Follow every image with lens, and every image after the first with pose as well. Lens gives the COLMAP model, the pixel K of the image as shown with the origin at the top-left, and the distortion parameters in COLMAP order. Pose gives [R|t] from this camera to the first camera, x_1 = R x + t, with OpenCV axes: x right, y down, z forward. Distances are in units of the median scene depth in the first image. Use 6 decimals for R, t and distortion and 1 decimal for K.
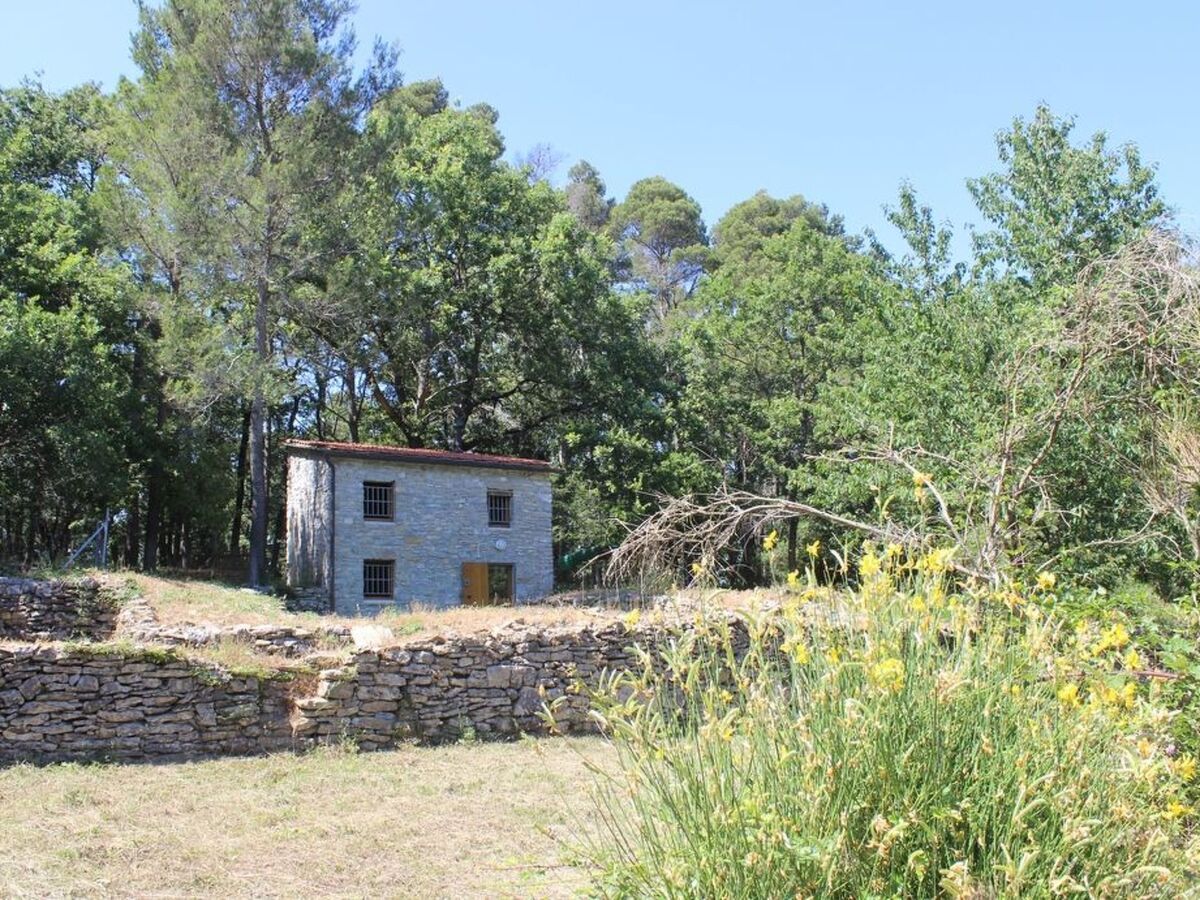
lens RADIAL K [[1246.1, 0, 598.2], [0, 1246.1, 450.4], [0, 0, 1]] dist [-0.180097, 0.358393]
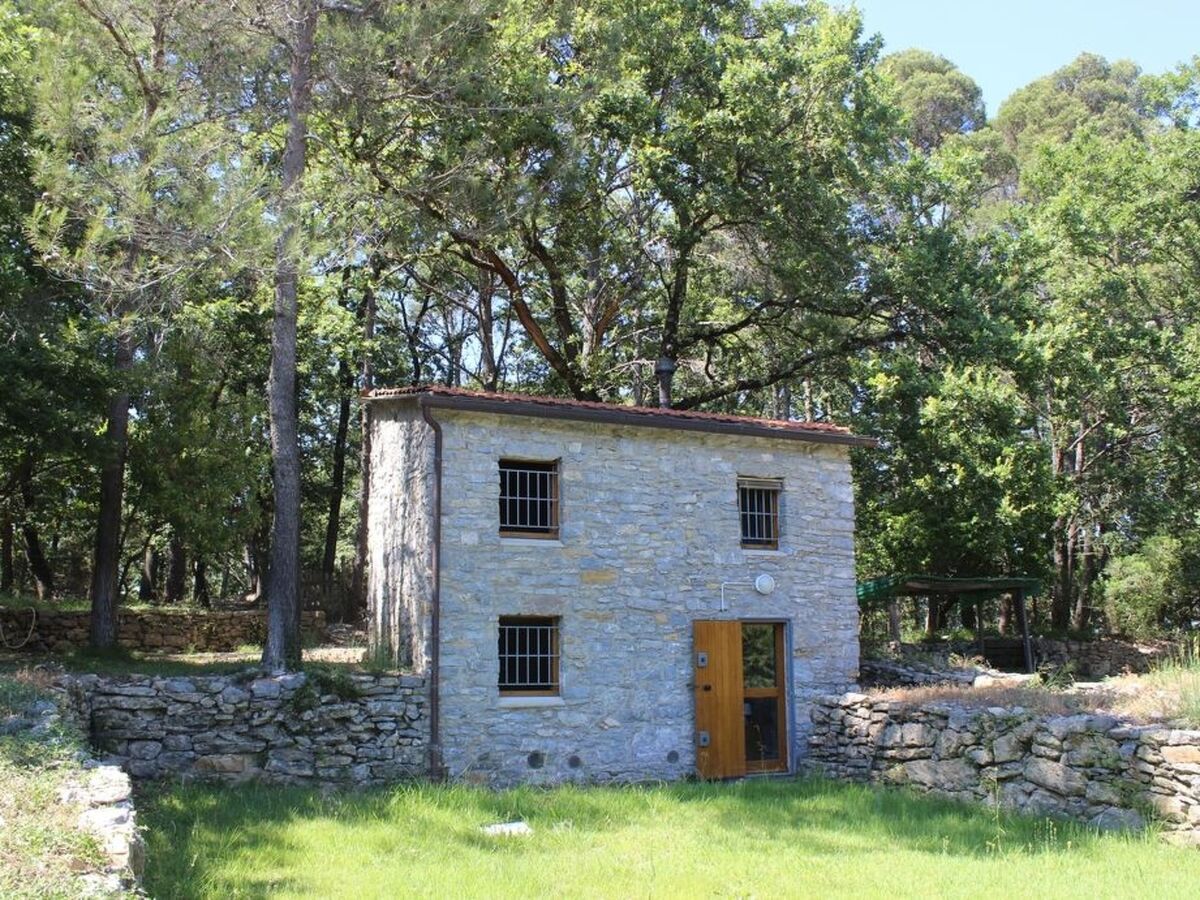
lens RADIAL K [[1246.1, 0, 598.2], [0, 1246.1, 450.4], [0, 0, 1]] dist [-0.180097, 0.358393]
pose [[0.993128, -0.002162, -0.117011, -0.083397], [0.001819, 0.999994, -0.003039, 0.021284], [0.117017, 0.002805, 0.993126, 0.463743]]
